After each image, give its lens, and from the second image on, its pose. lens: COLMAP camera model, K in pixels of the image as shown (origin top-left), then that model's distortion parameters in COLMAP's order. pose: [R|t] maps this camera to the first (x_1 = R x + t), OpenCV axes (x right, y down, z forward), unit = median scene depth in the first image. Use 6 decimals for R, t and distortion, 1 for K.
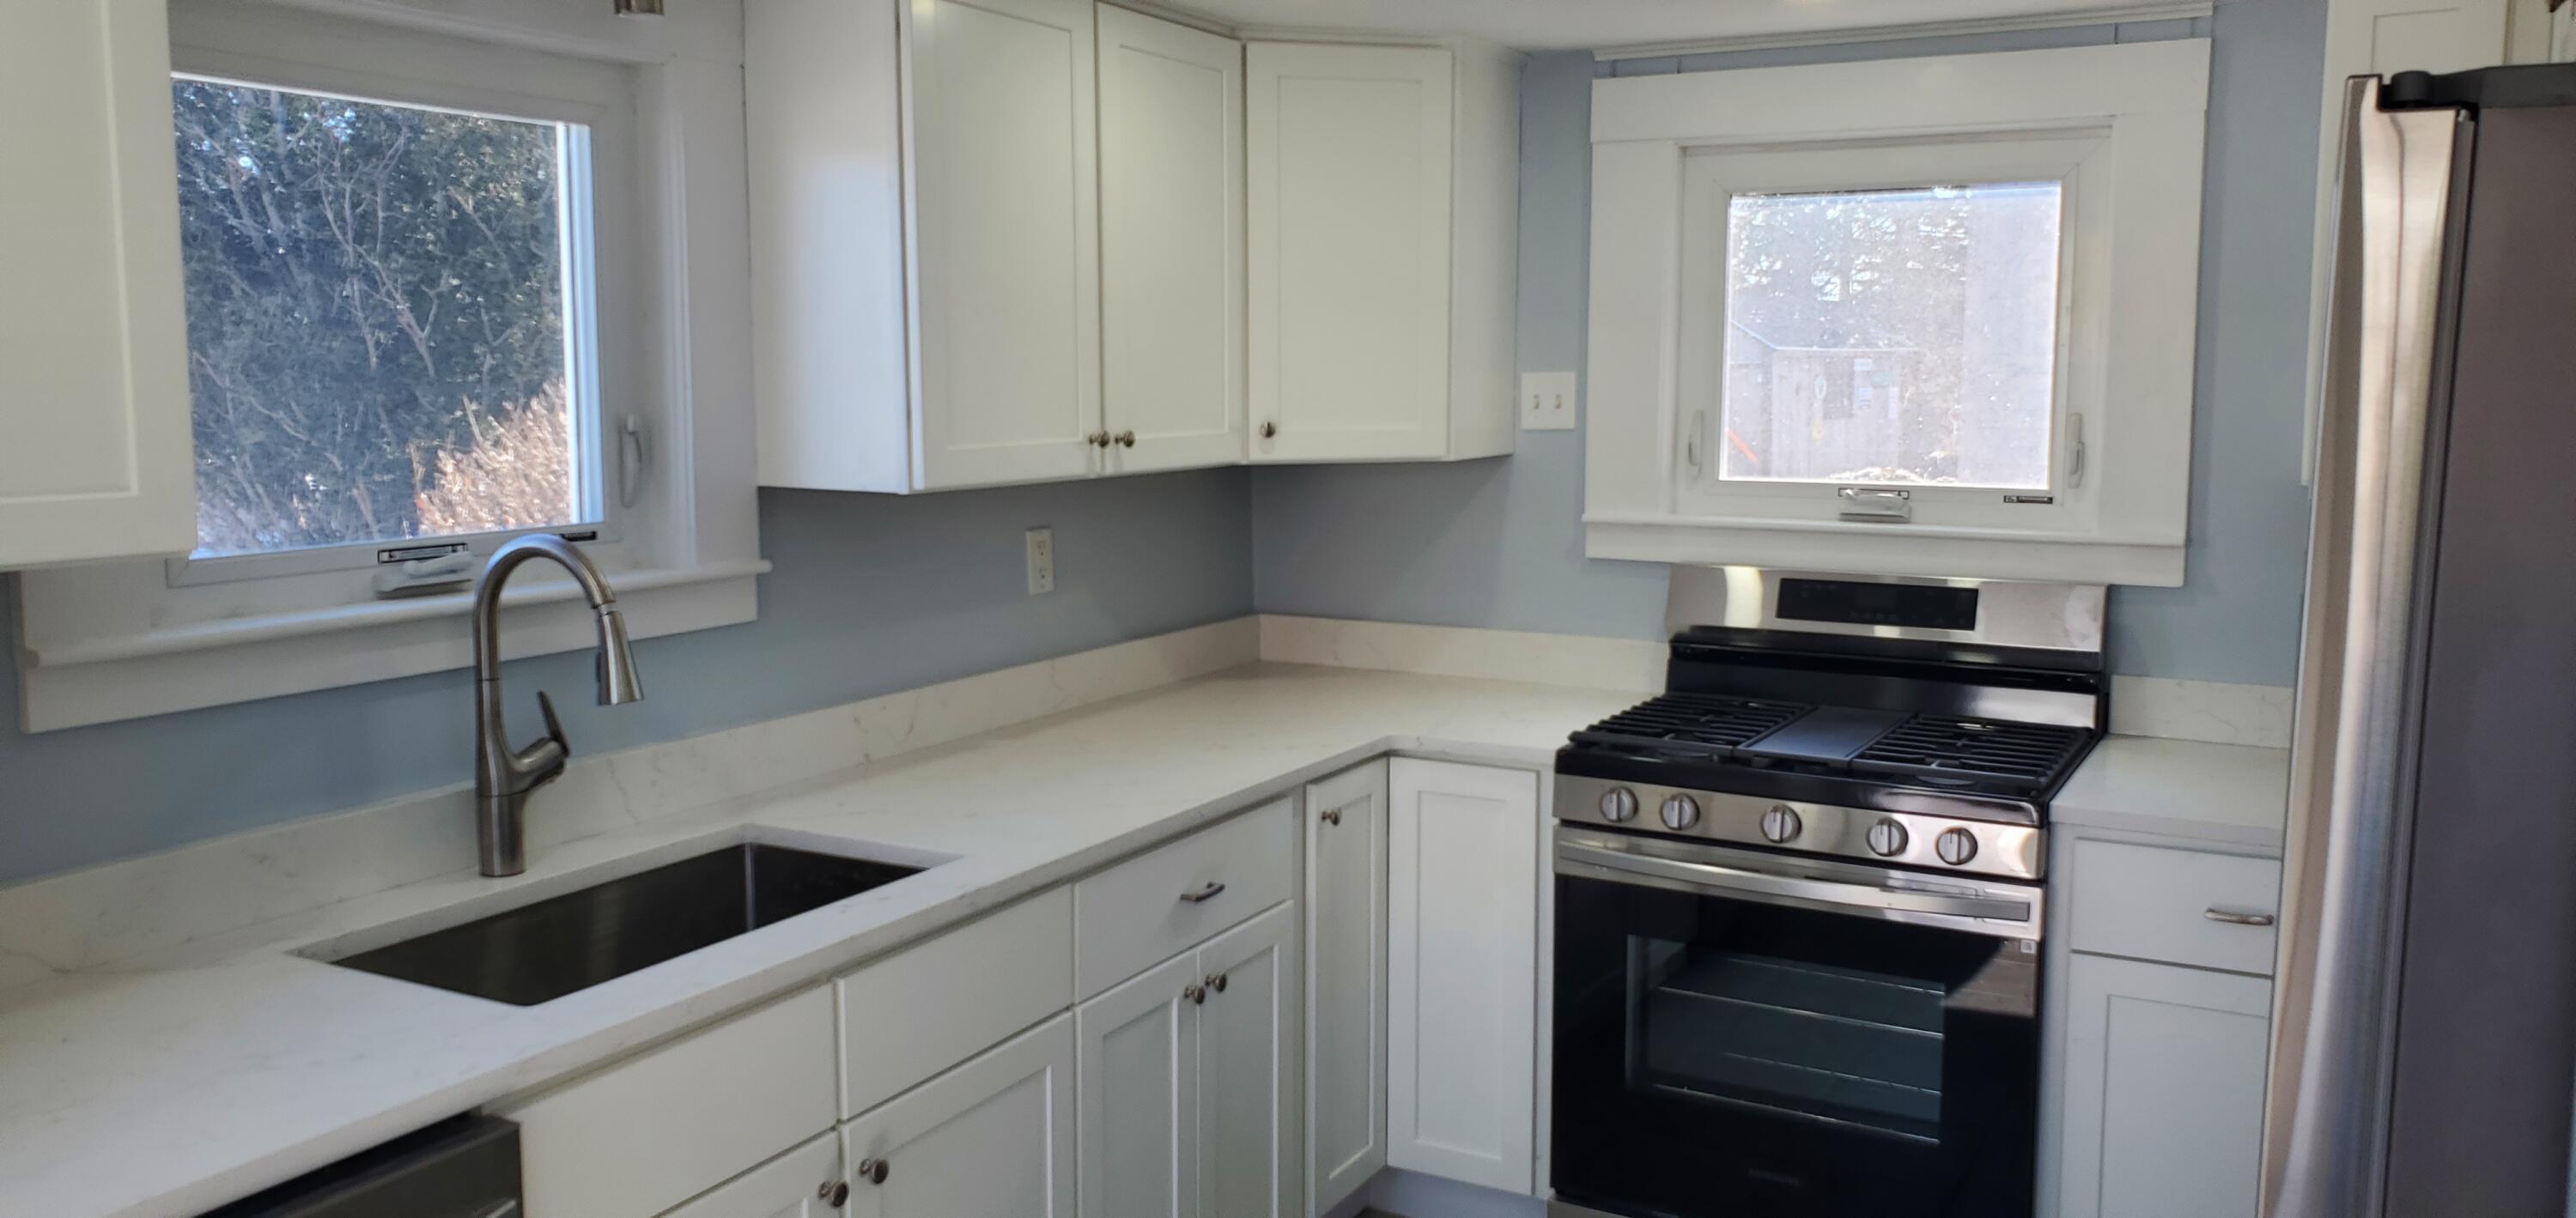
lens RADIAL K [[2028.0, 0, 1291.2], [0, 2028.0, 563.4], [0, 0, 1]] dist [0.155344, -0.262618]
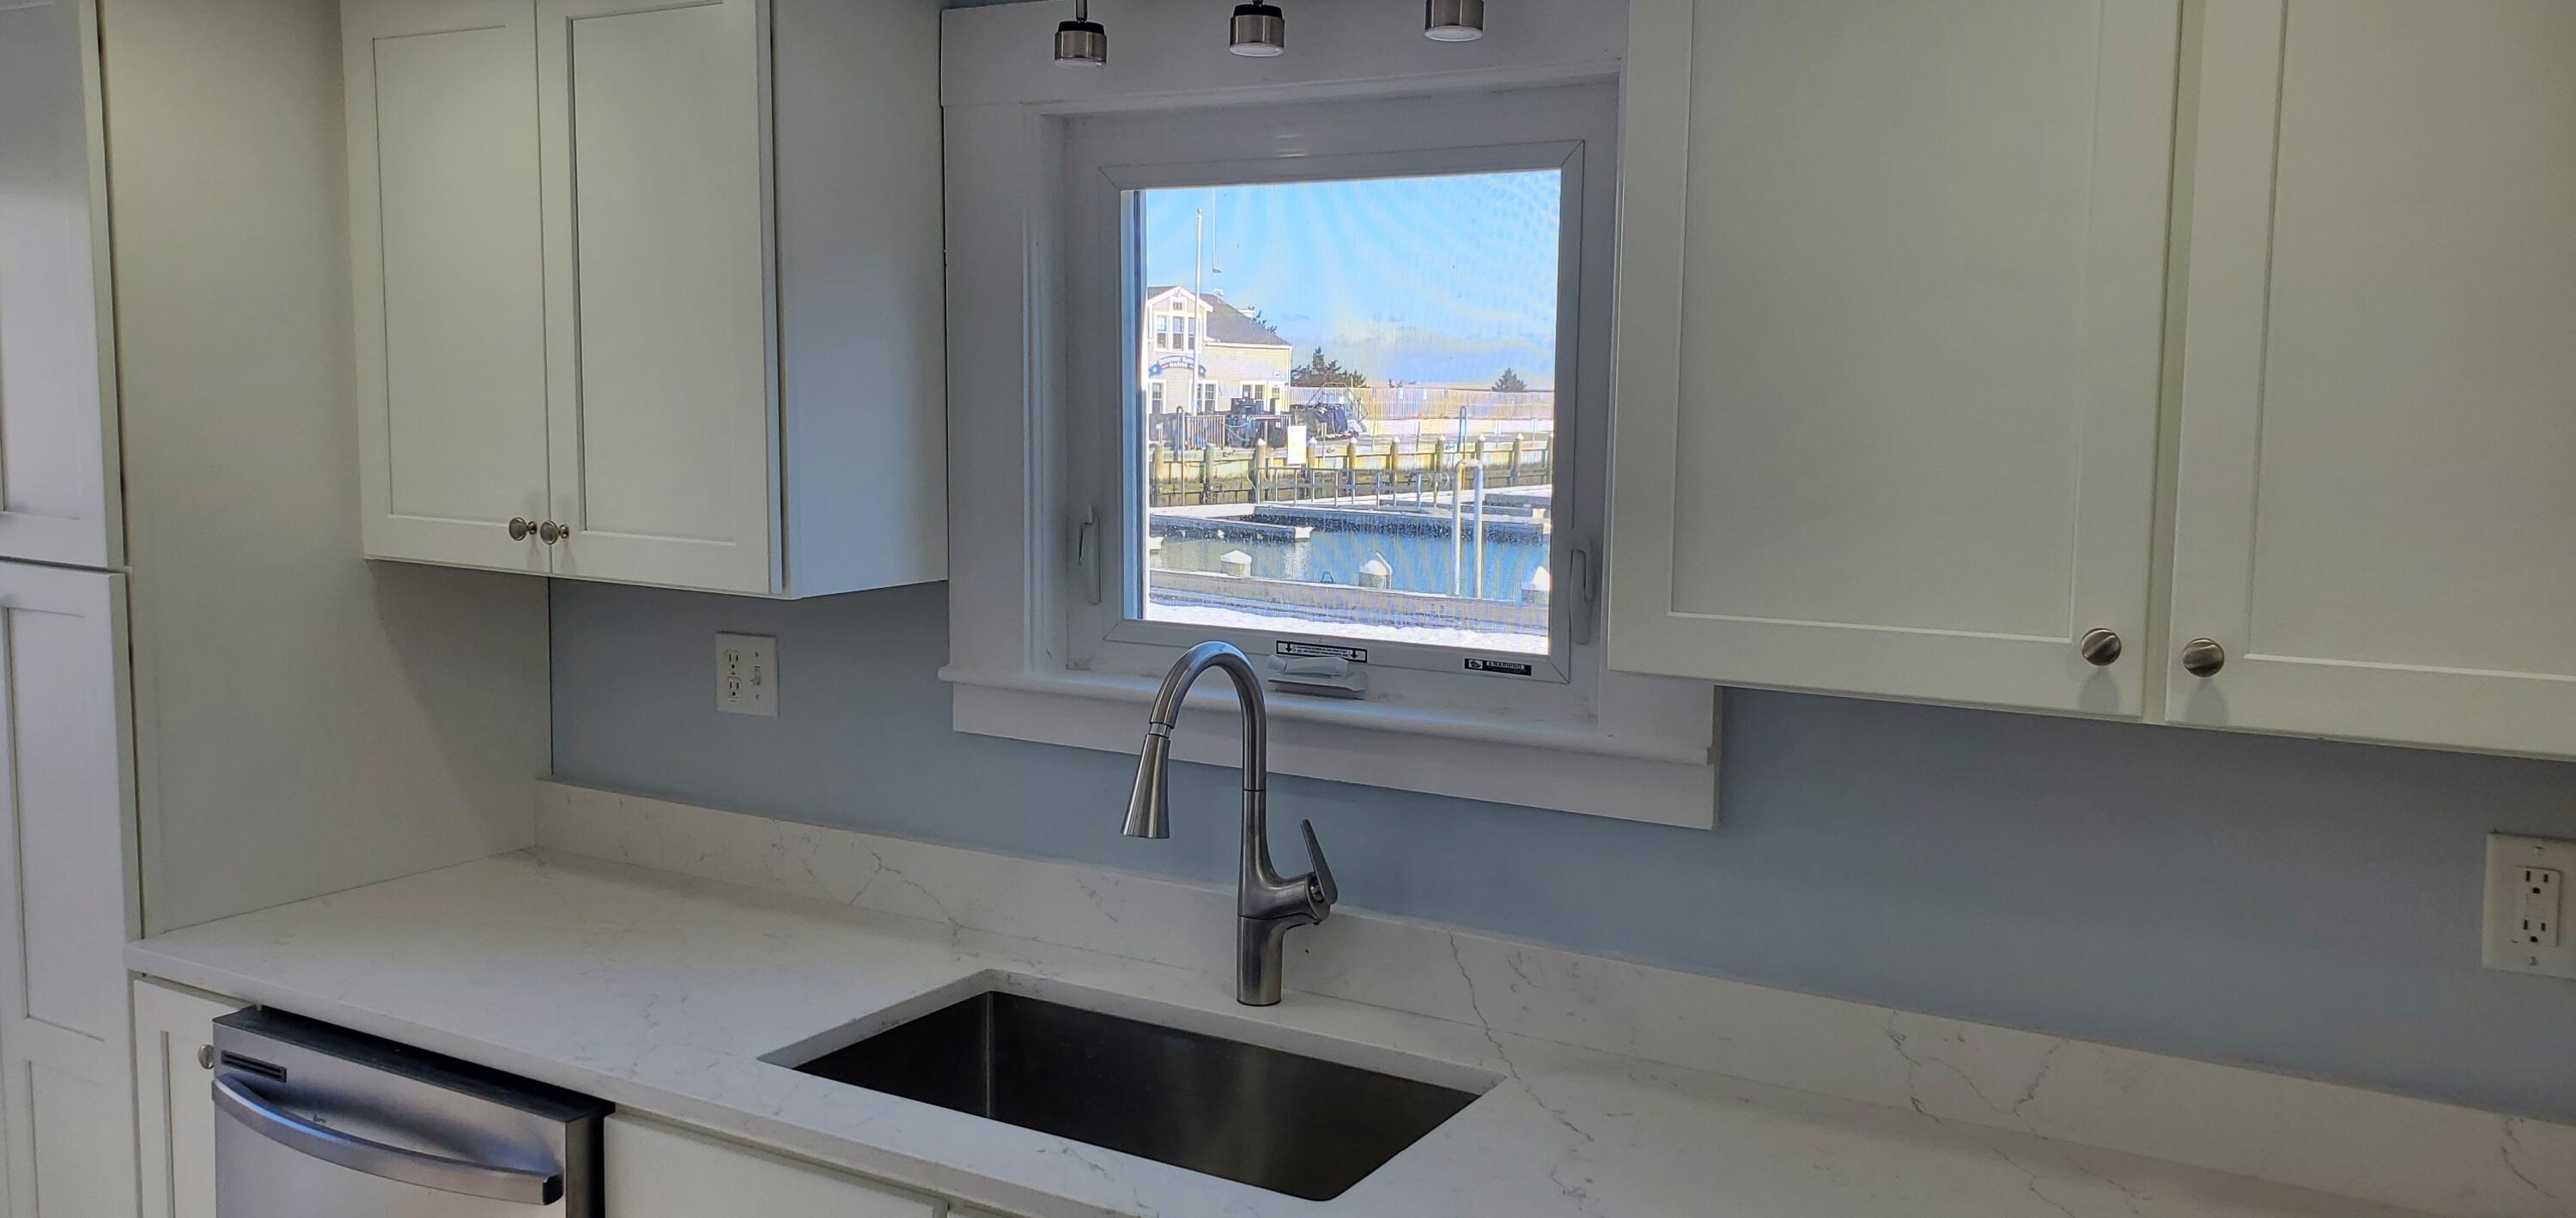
lens RADIAL K [[2028.0, 0, 1291.2], [0, 2028.0, 563.4], [0, 0, 1]] dist [0.155344, -0.262618]
pose [[-0.034872, 0.090937, -0.995246, 0.392809], [-0.113957, 0.988995, 0.094359, -0.101434], [0.992873, 0.116706, -0.024126, 0.778637]]
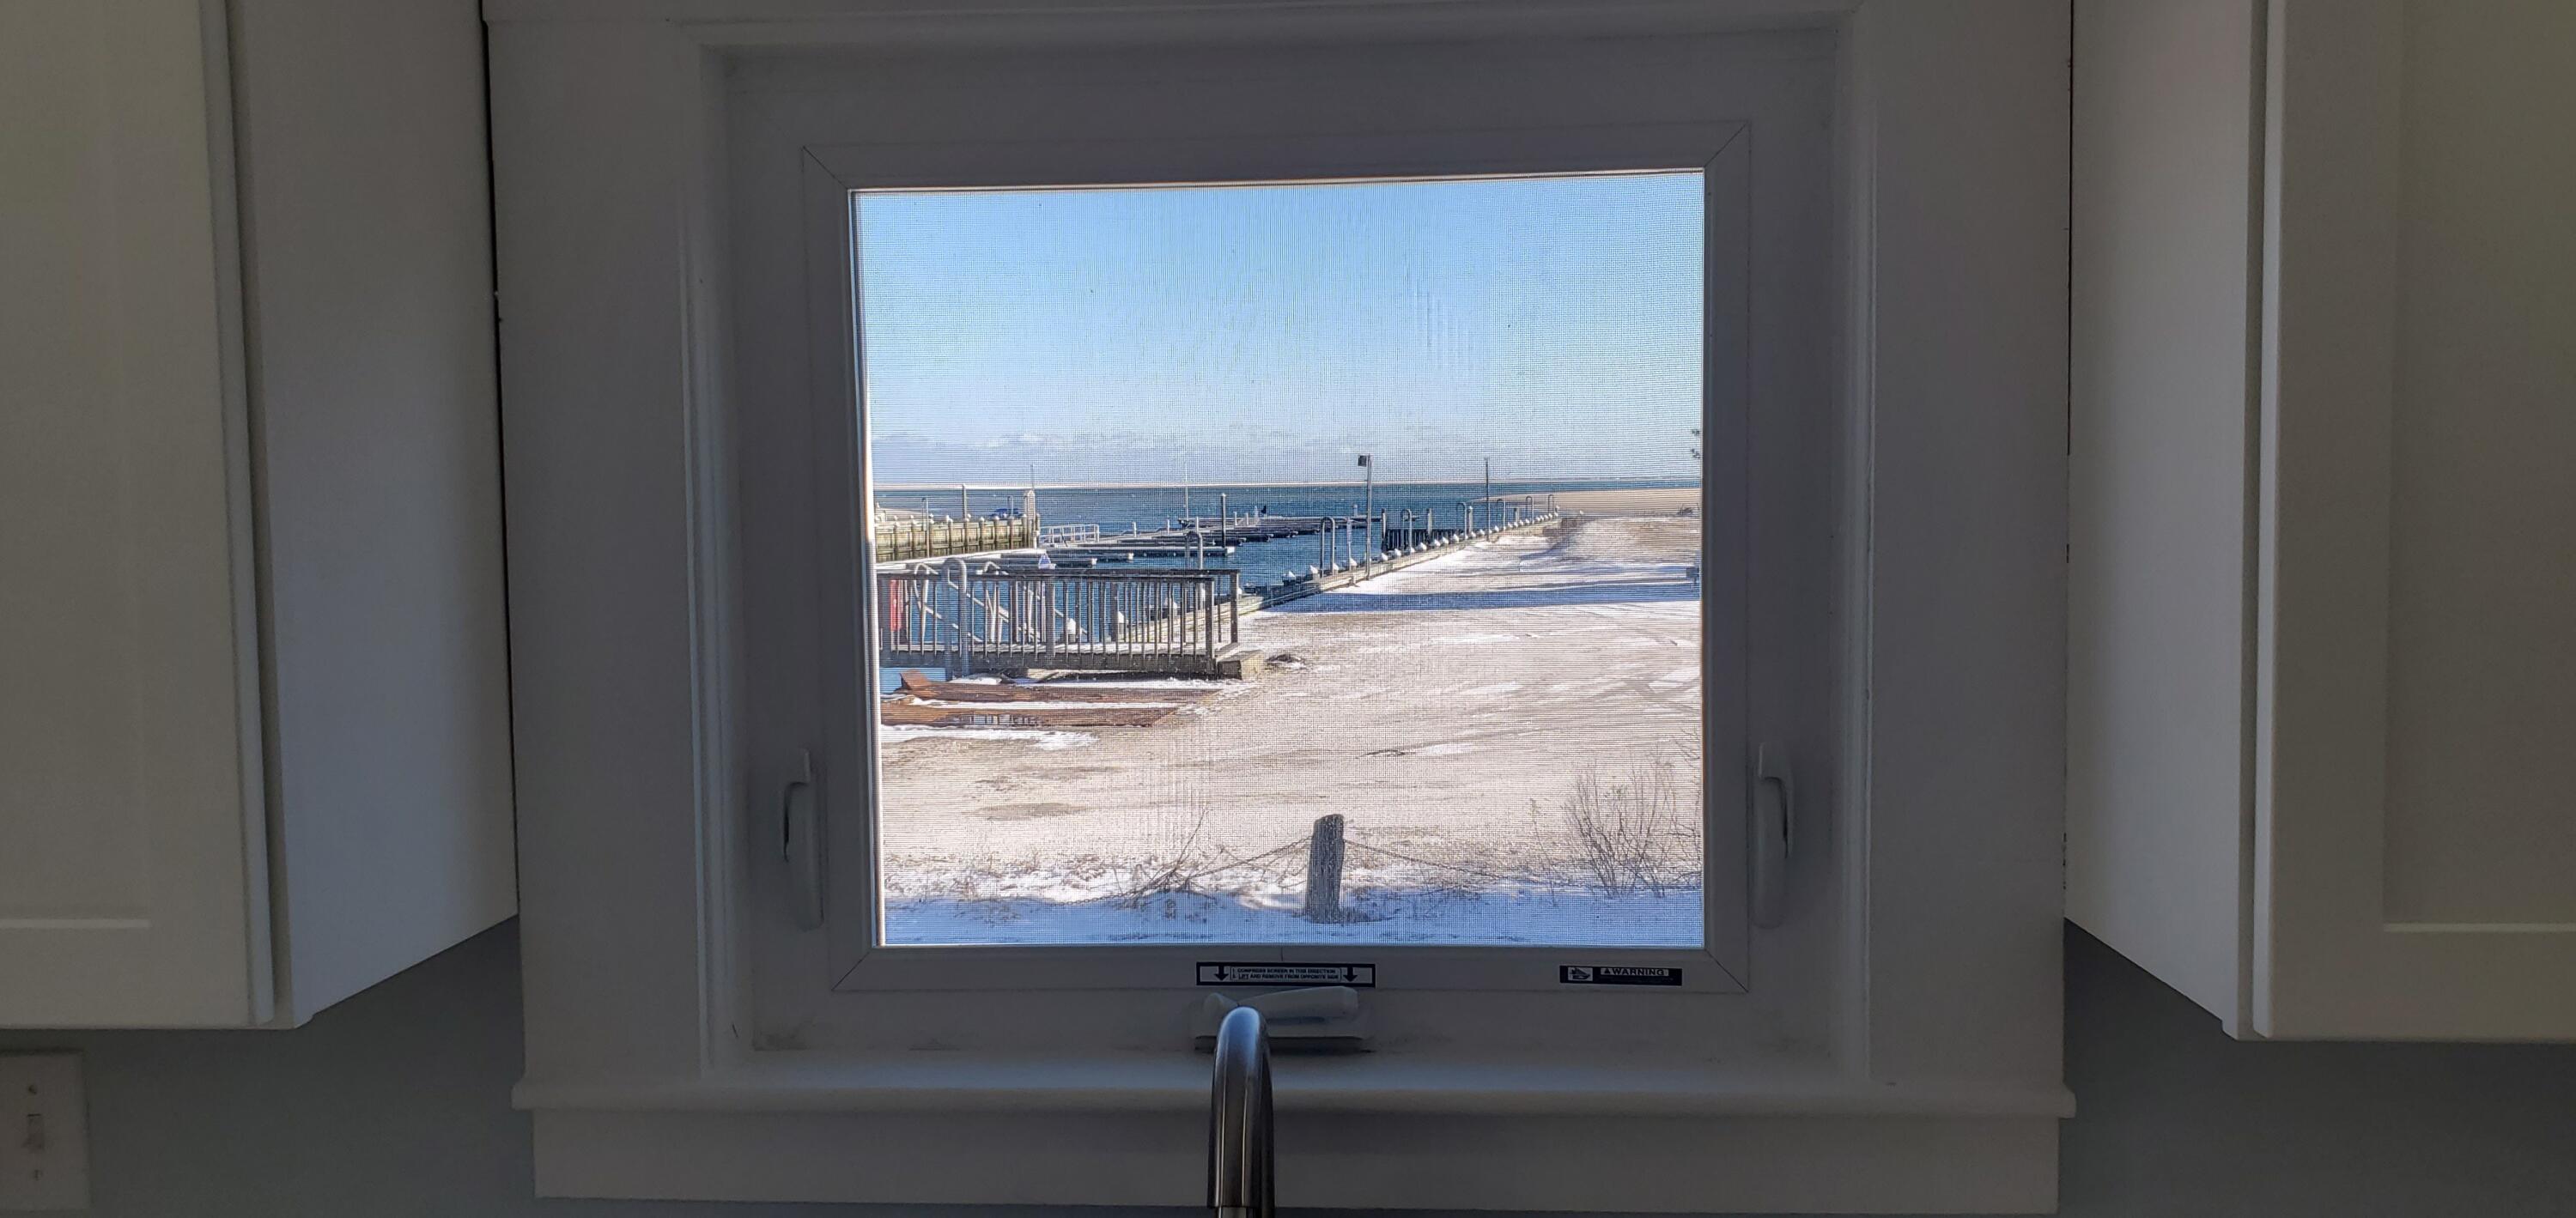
lens RADIAL K [[2028.0, 0, 1291.2], [0, 2028.0, 563.4], [0, 0, 1]] dist [0.155344, -0.262618]
pose [[0.429302, 0.030629, -0.902641, 0.055913], [-0.080595, 0.996737, -0.004509, -0.087160], [0.899558, 0.074684, 0.430370, 0.584849]]
